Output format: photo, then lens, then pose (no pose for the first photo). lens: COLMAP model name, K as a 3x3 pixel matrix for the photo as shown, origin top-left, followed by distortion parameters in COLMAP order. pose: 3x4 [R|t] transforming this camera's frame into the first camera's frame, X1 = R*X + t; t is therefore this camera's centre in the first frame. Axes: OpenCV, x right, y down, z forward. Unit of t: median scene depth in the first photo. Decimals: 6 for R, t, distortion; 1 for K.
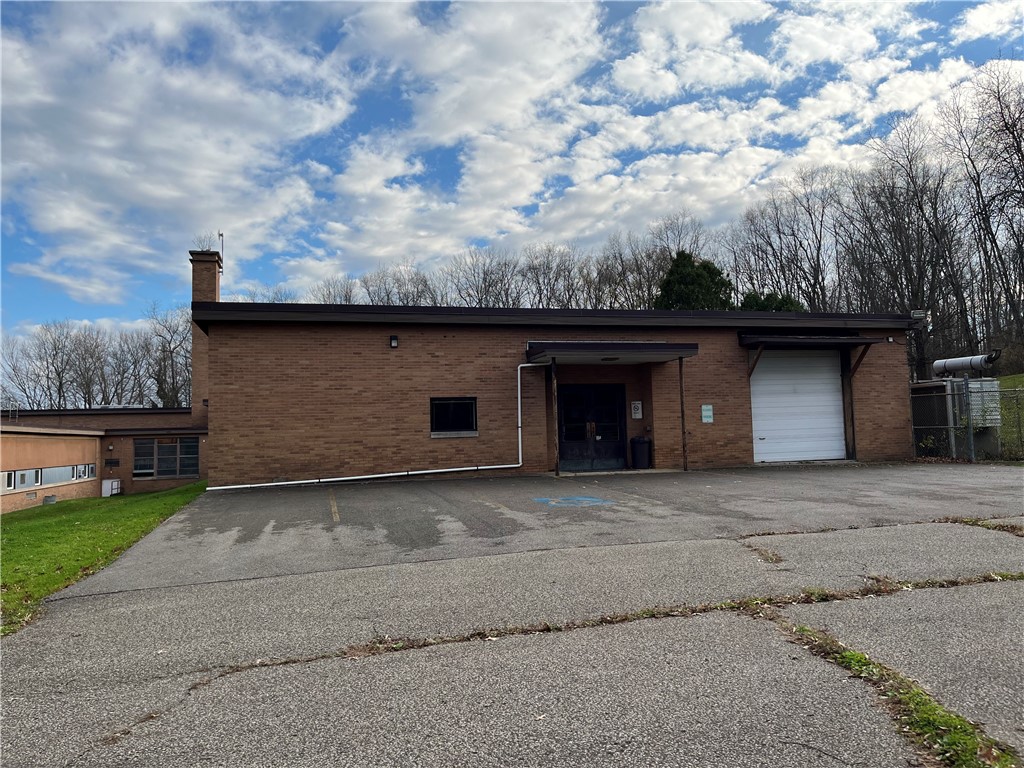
lens RADIAL K [[756.4, 0, 508.9], [0, 756.4, 384.3], [0, 0, 1]] dist [0.058296, -0.088215]
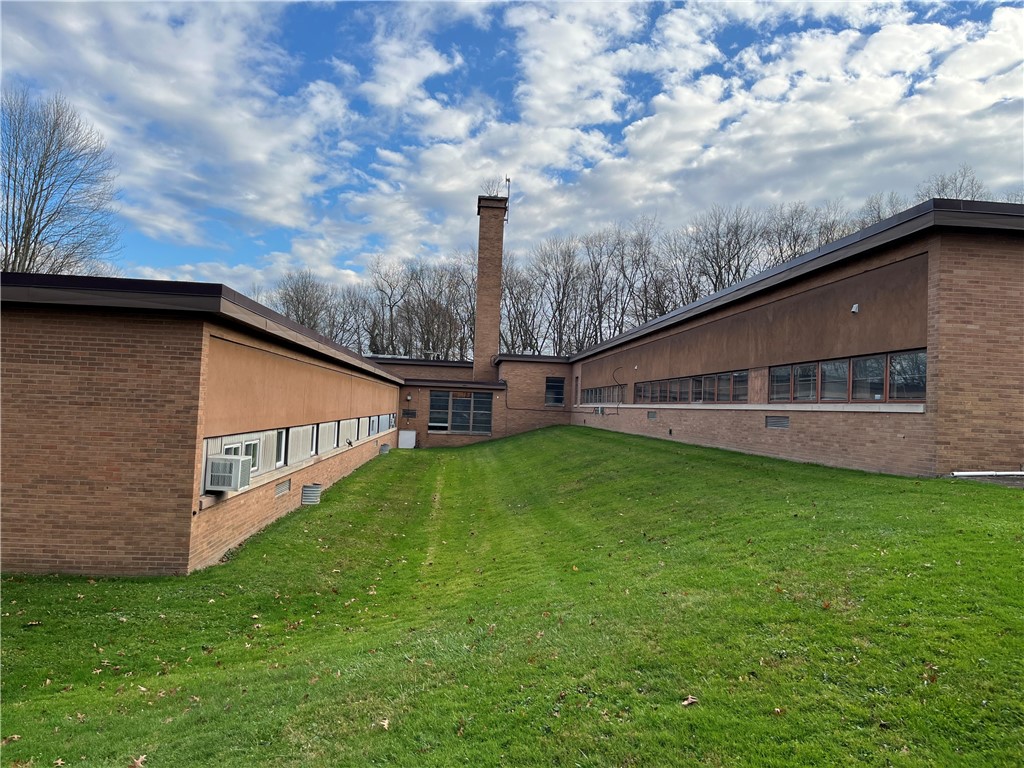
lens RADIAL K [[756.4, 0, 514.9], [0, 756.4, 382.6], [0, 0, 1]] dist [0.058296, -0.088215]
pose [[0.981154, 0.062750, -0.182756, -0.634296], [-0.056003, 0.997553, 0.041854, 0.047284], [0.184935, -0.030831, 0.982267, 0.246894]]
